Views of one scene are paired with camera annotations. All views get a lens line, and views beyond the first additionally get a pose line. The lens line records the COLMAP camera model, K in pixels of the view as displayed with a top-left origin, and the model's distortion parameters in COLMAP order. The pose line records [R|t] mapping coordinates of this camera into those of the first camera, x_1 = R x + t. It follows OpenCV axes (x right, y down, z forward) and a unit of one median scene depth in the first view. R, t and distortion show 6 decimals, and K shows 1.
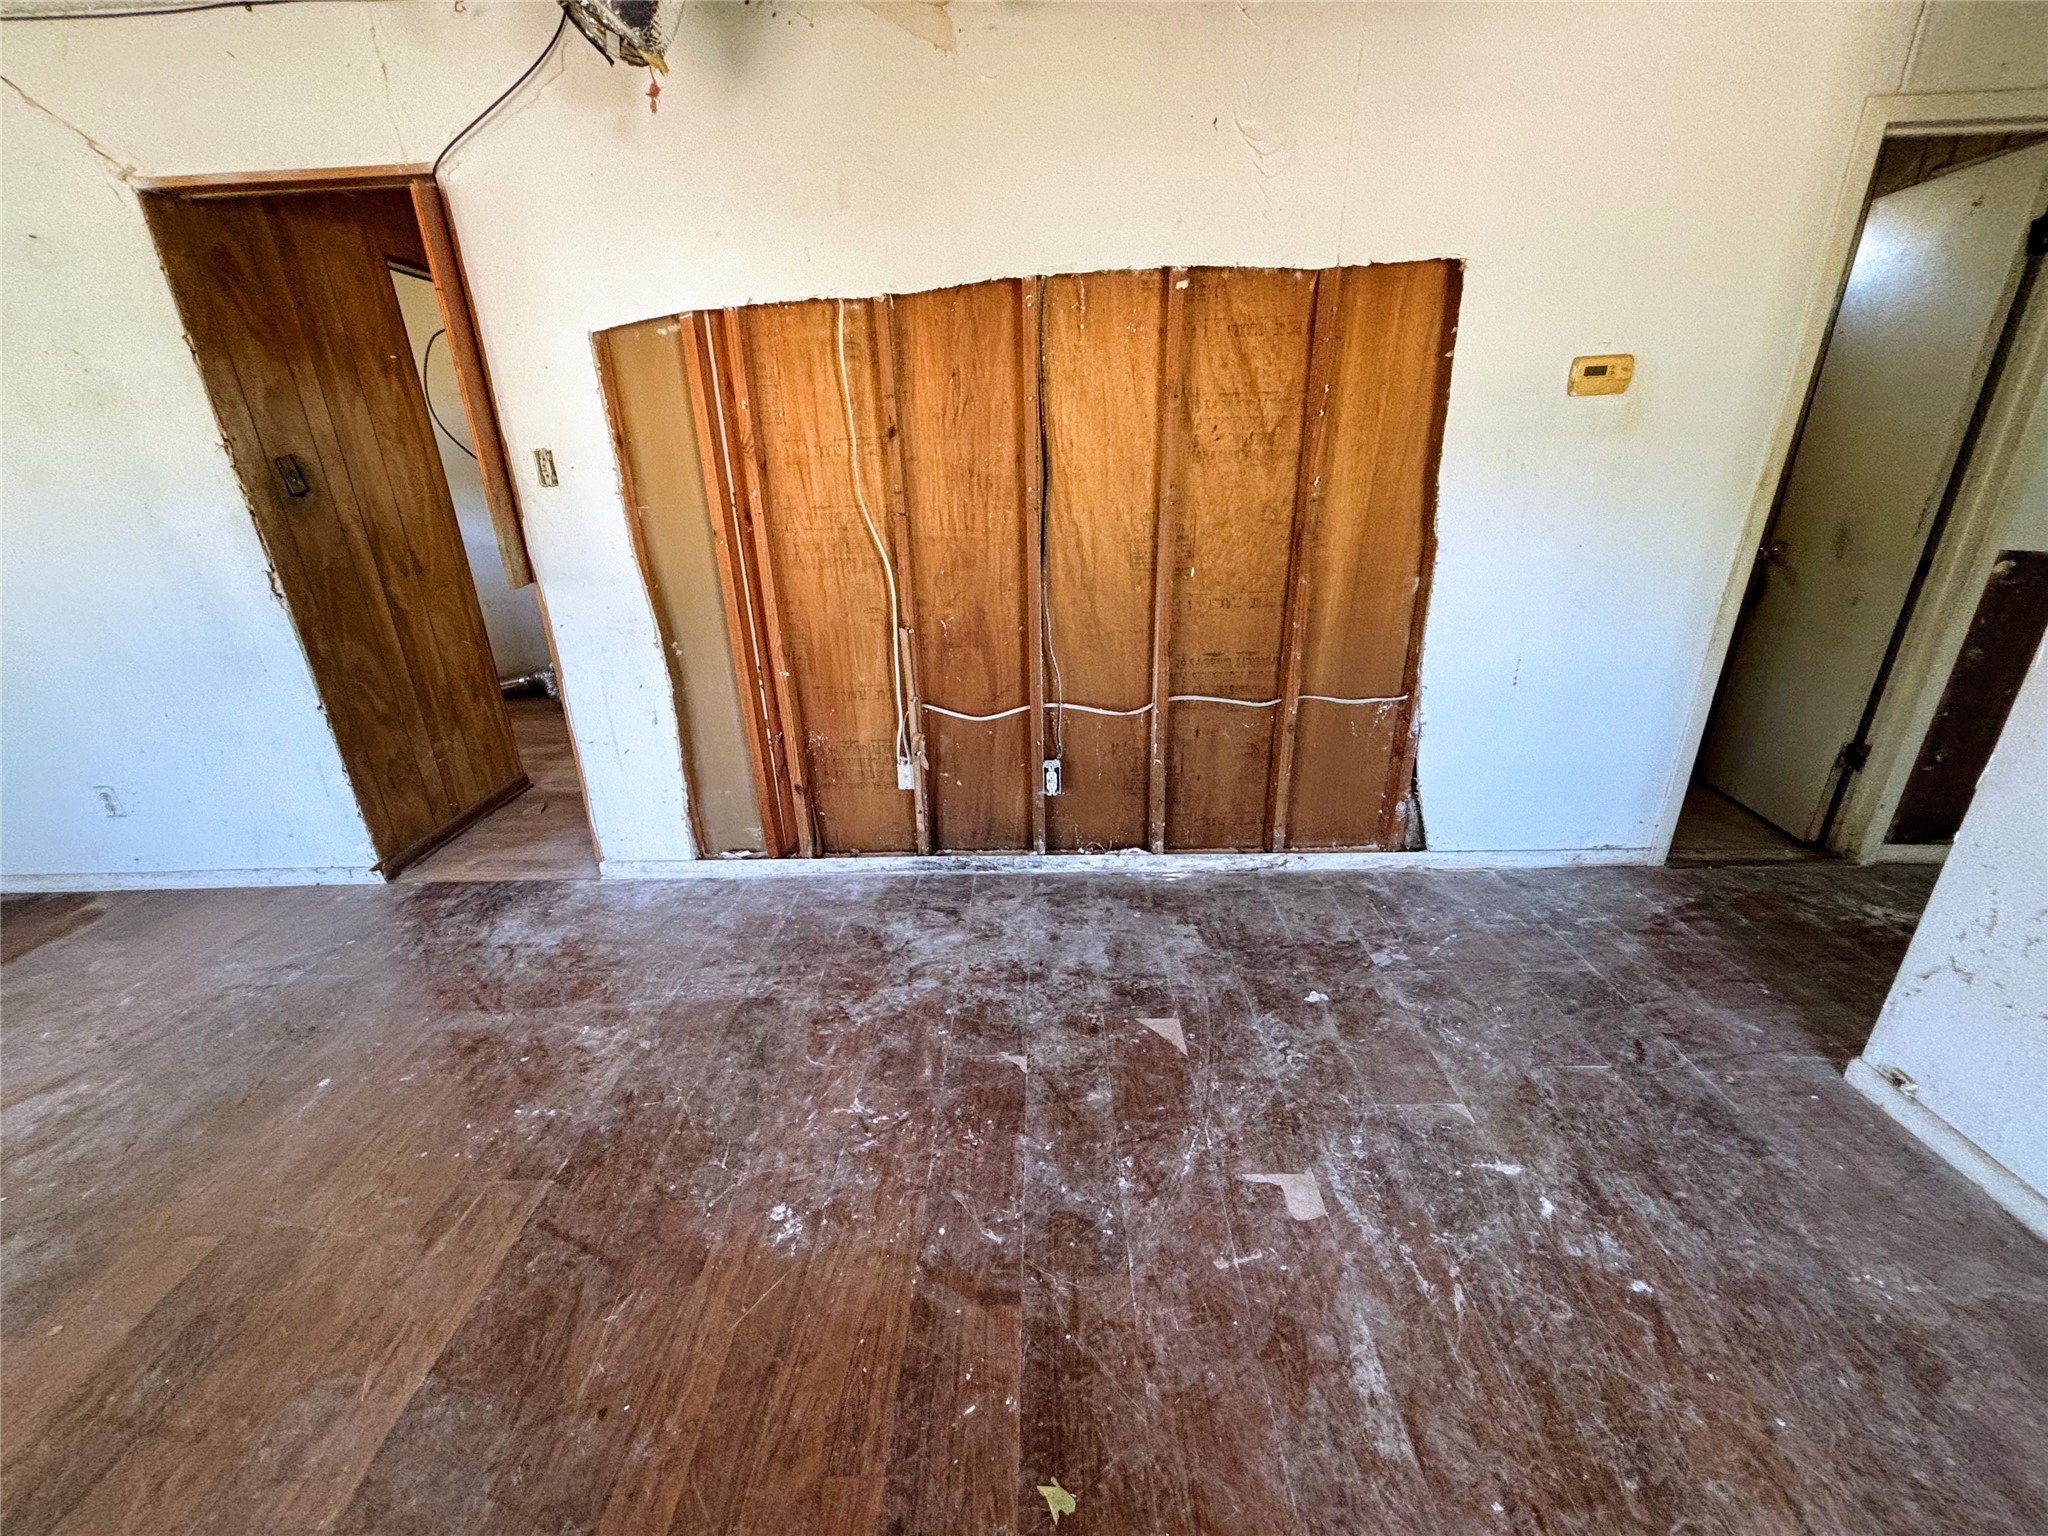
lens RADIAL K [[828.6, 0, 1014.8], [0, 828.6, 765.0], [0, 0, 1]] dist [0.004353, -0.000184]
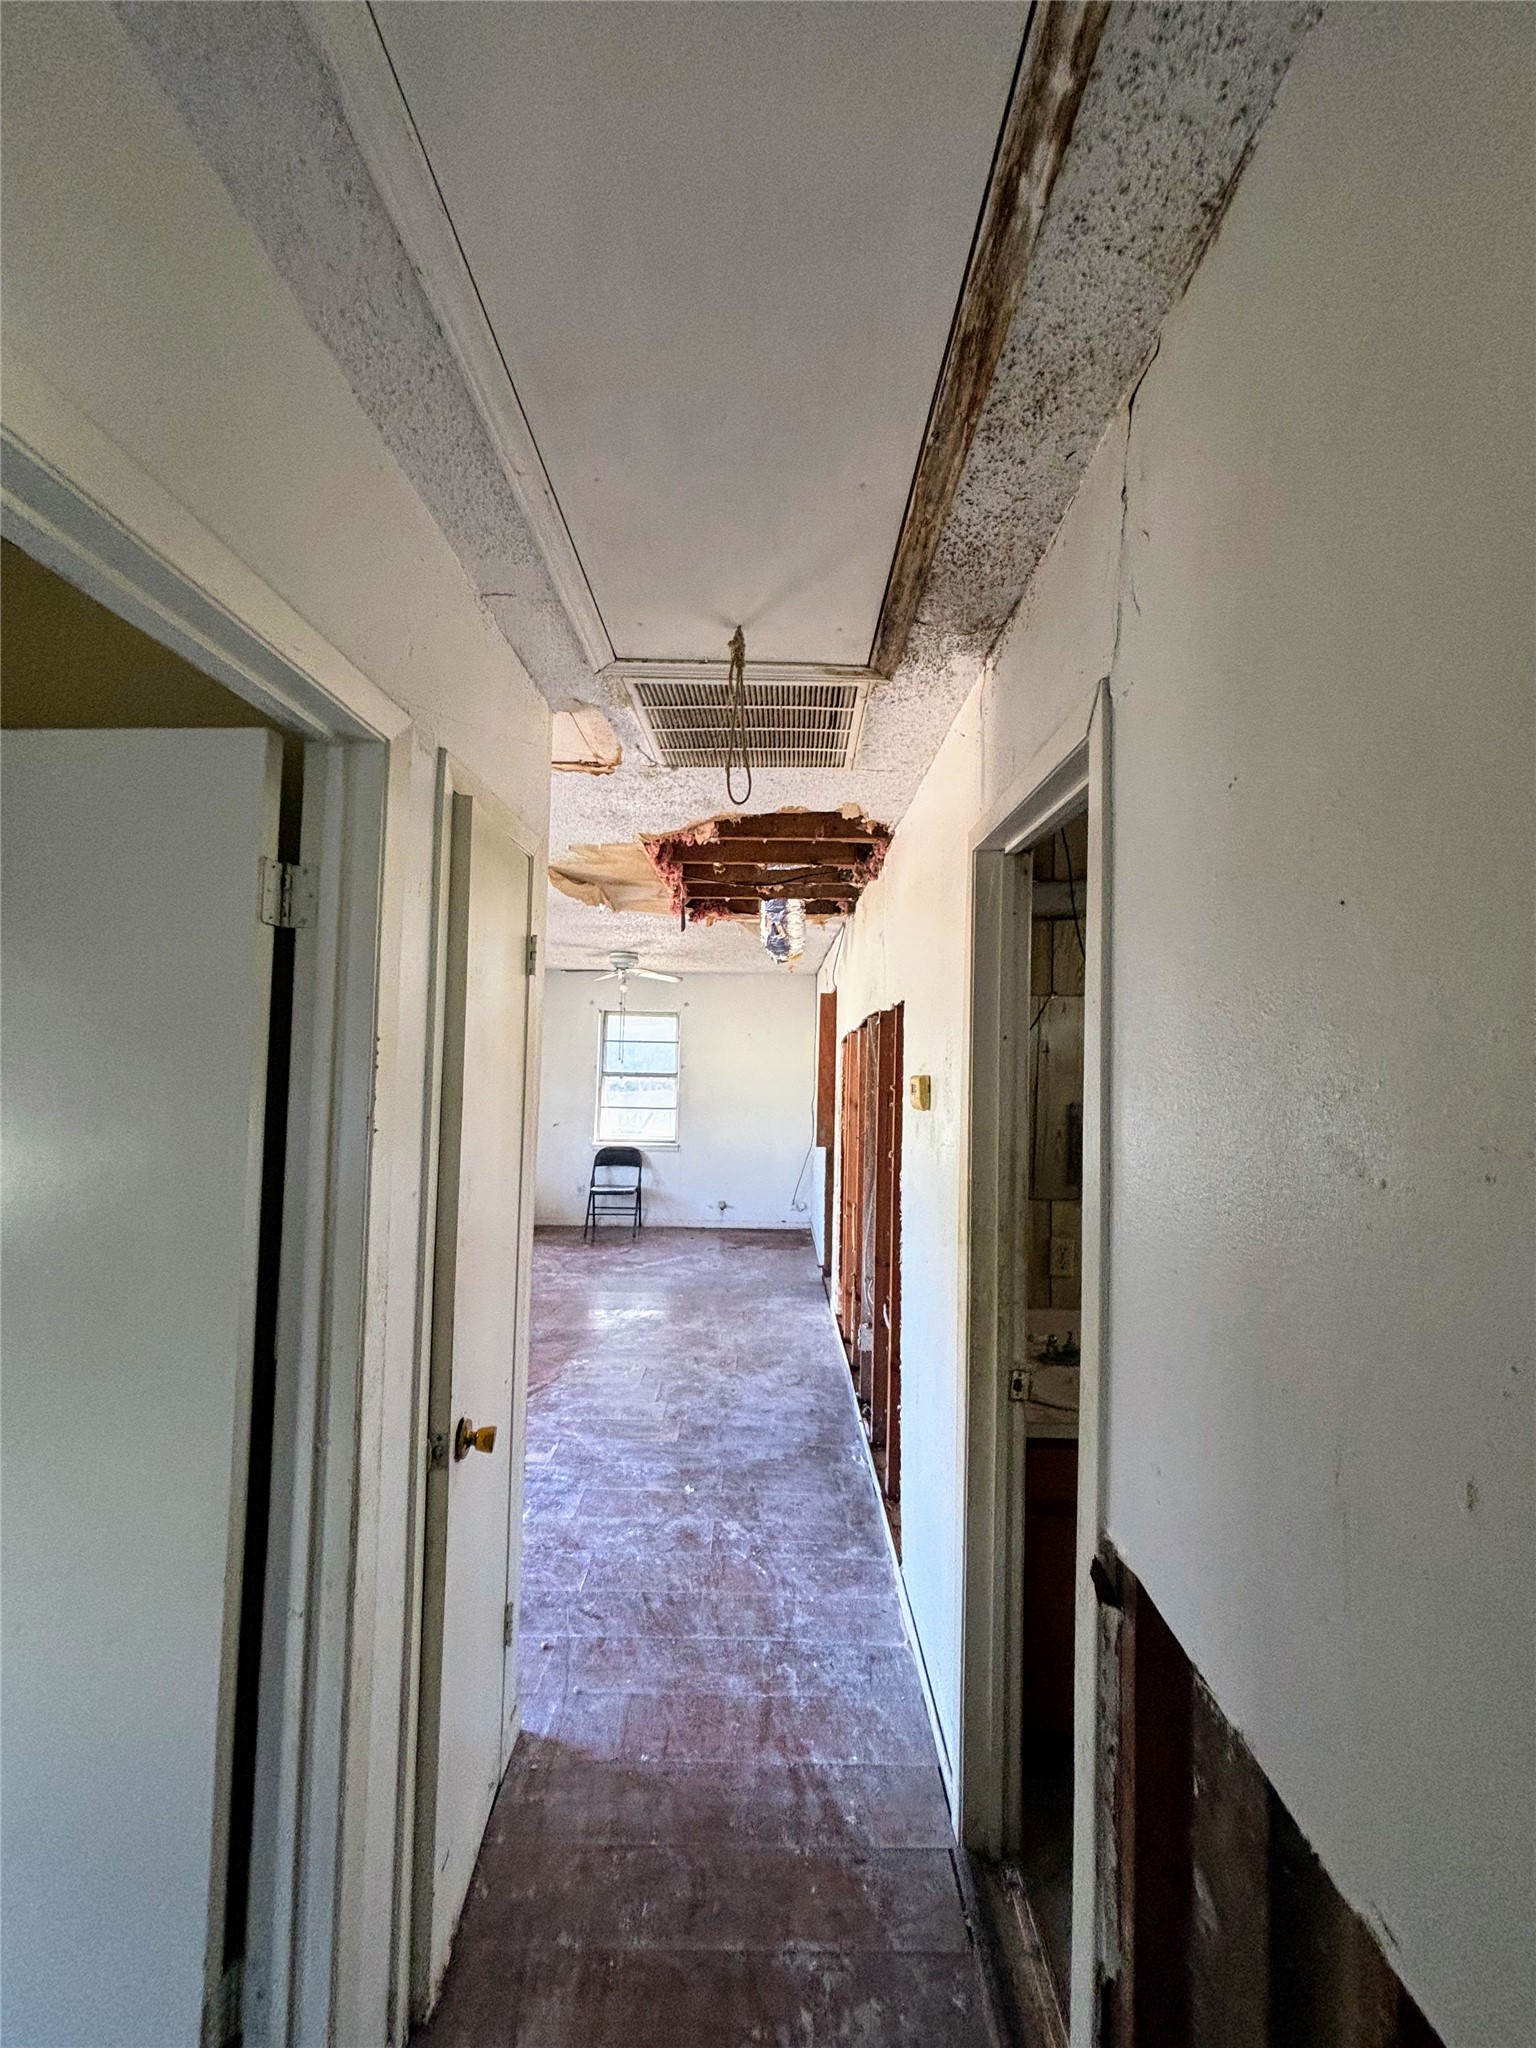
lens RADIAL K [[828.6, 0, 763.6], [0, 828.6, 1024.5], [0, 0, 1]] dist [0.004353, -0.000184]
pose [[0.018180, -0.007586, -0.999806, 1.768336], [-0.388120, 0.921502, -0.014049, -0.471953], [0.921429, 0.388300, 0.013808, 0.791173]]
